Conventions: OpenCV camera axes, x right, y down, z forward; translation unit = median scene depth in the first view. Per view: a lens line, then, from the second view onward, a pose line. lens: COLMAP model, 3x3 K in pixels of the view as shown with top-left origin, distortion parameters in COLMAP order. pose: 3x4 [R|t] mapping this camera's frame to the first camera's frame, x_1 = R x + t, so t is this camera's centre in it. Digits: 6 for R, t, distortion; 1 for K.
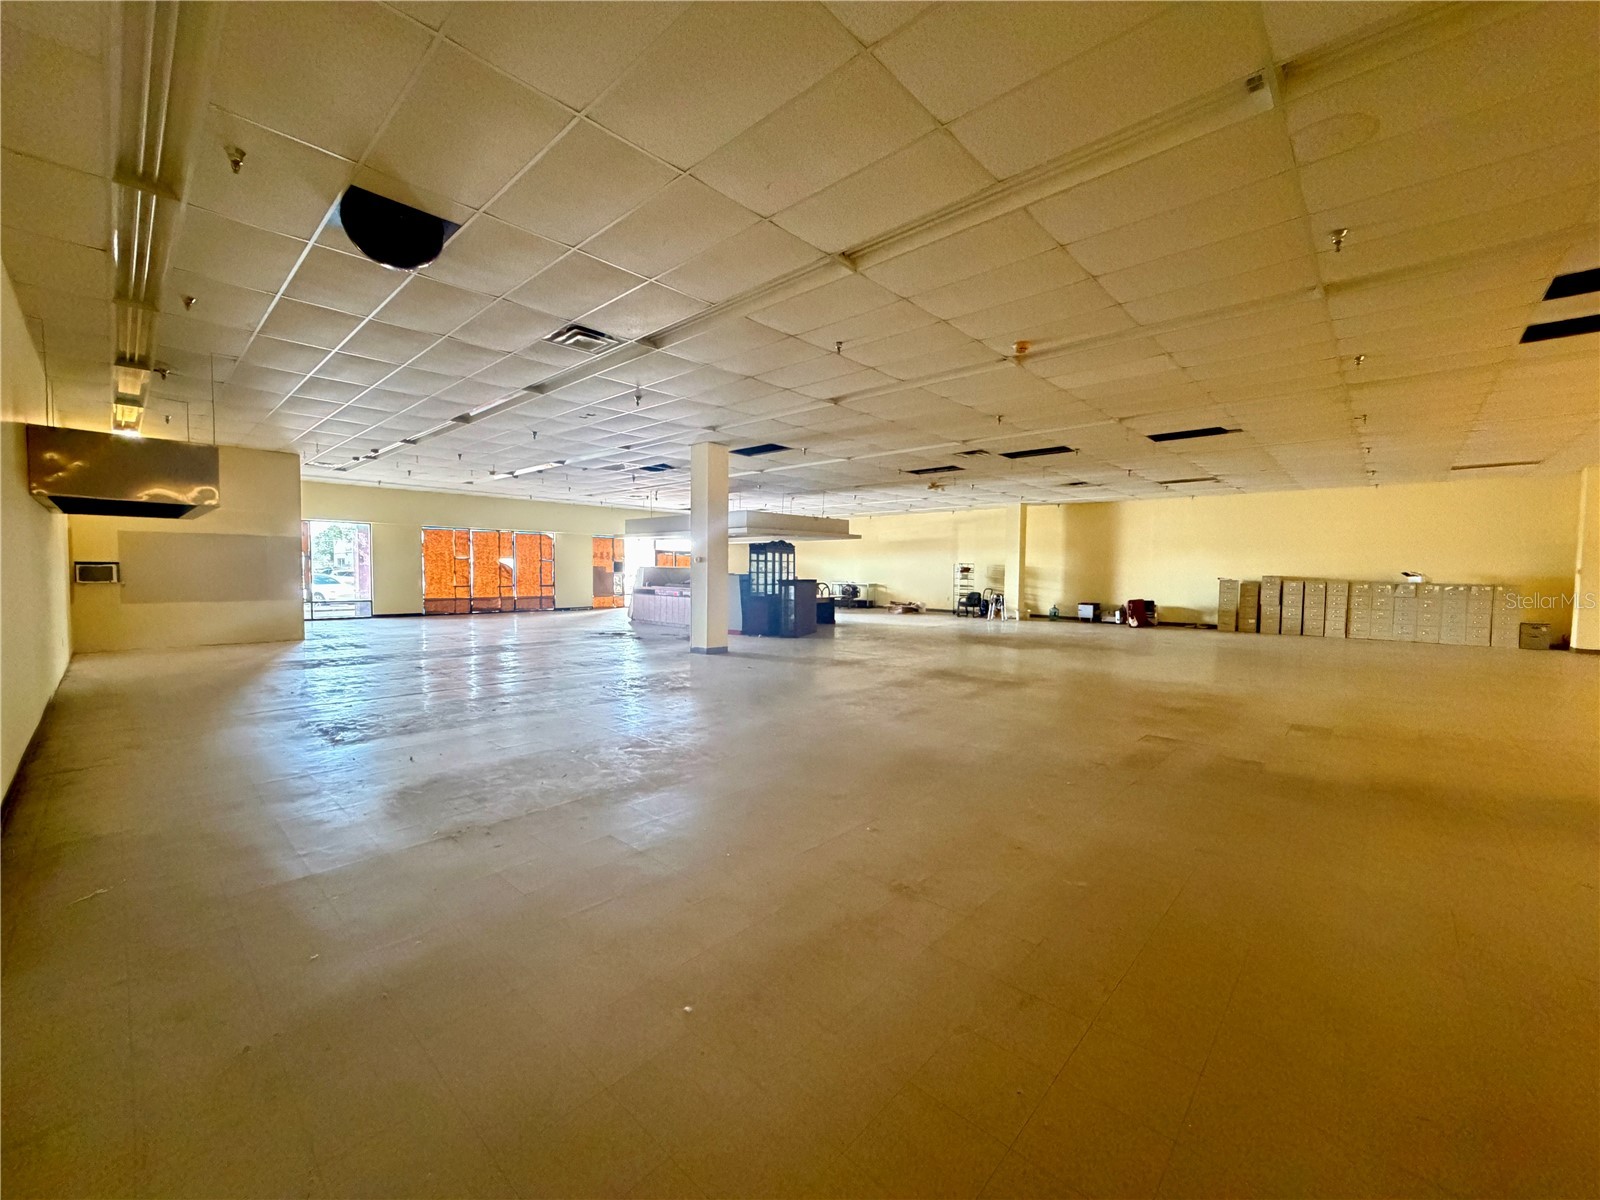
lens RADIAL K [[636.6, 0, 794.4], [0, 636.6, 603.1], [0, 0, 1]] dist [0.001687, 0.000207]
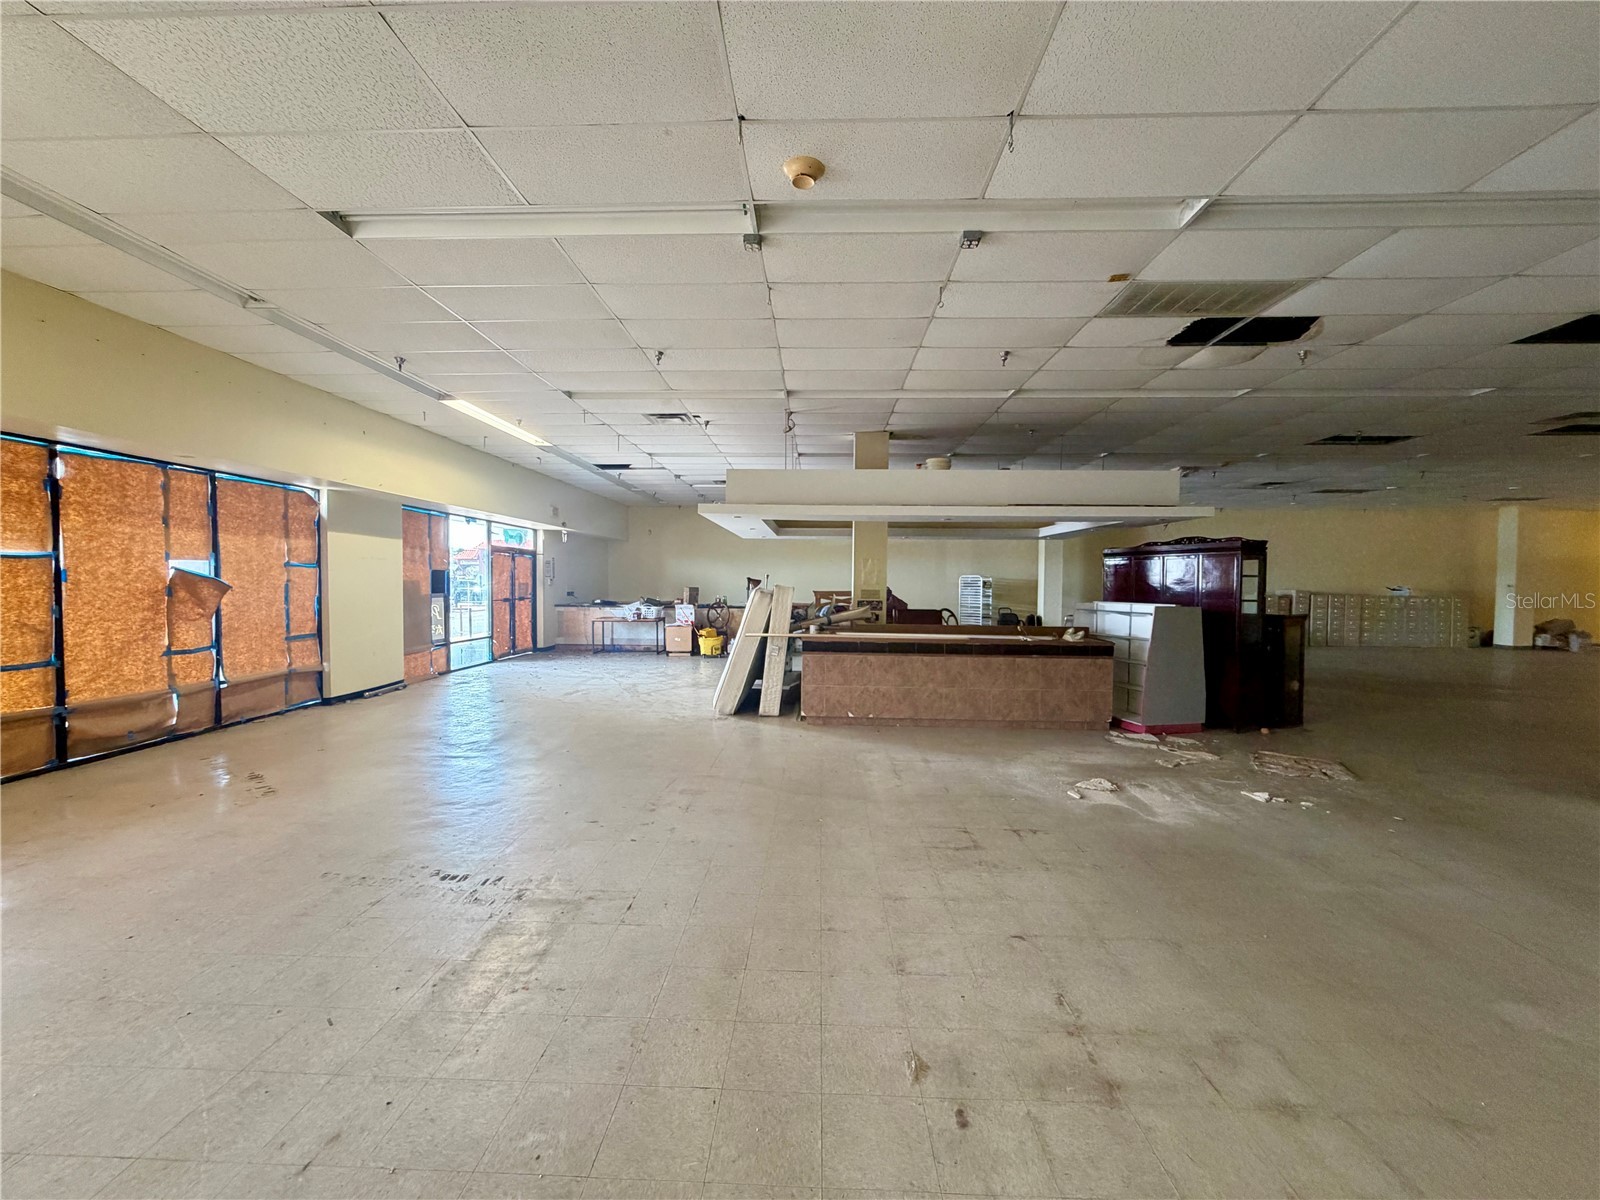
lens RADIAL K [[636.6, 0, 794.4], [0, 636.6, 603.1], [0, 0, 1]] dist [0.001687, 0.000207]
pose [[0.757199, -0.027457, 0.652607, -0.503287], [0.032620, 0.999459, 0.004202, -0.048085], [-0.652370, 0.018106, 0.757685, 0.674968]]
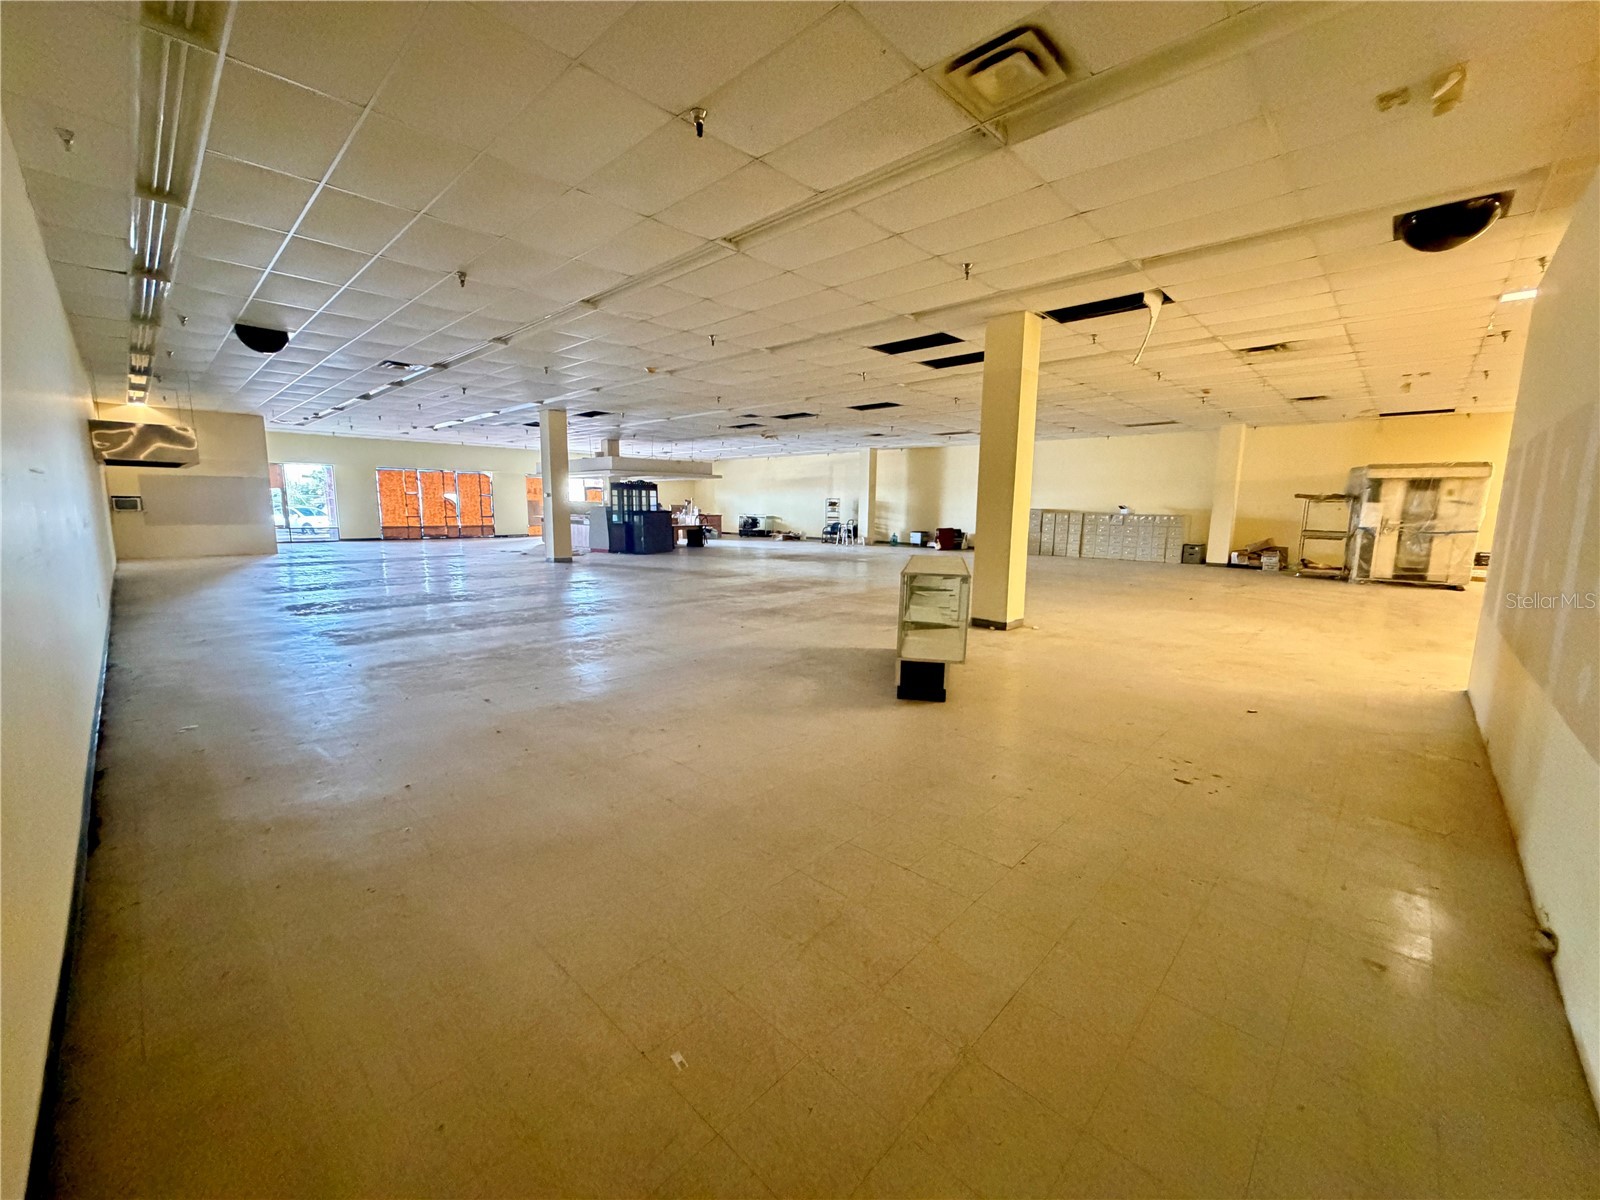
lens RADIAL K [[642.0, 0, 797.7], [0, 642.0, 592.9], [0, 0, 1]] dist [0.001176, 0.000054]
pose [[0.999836, 0.004069, -0.017638, 0.270957], [-0.002583, 0.996506, 0.083486, 0.016870], [0.017916, -0.083427, 0.996353, -0.262113]]
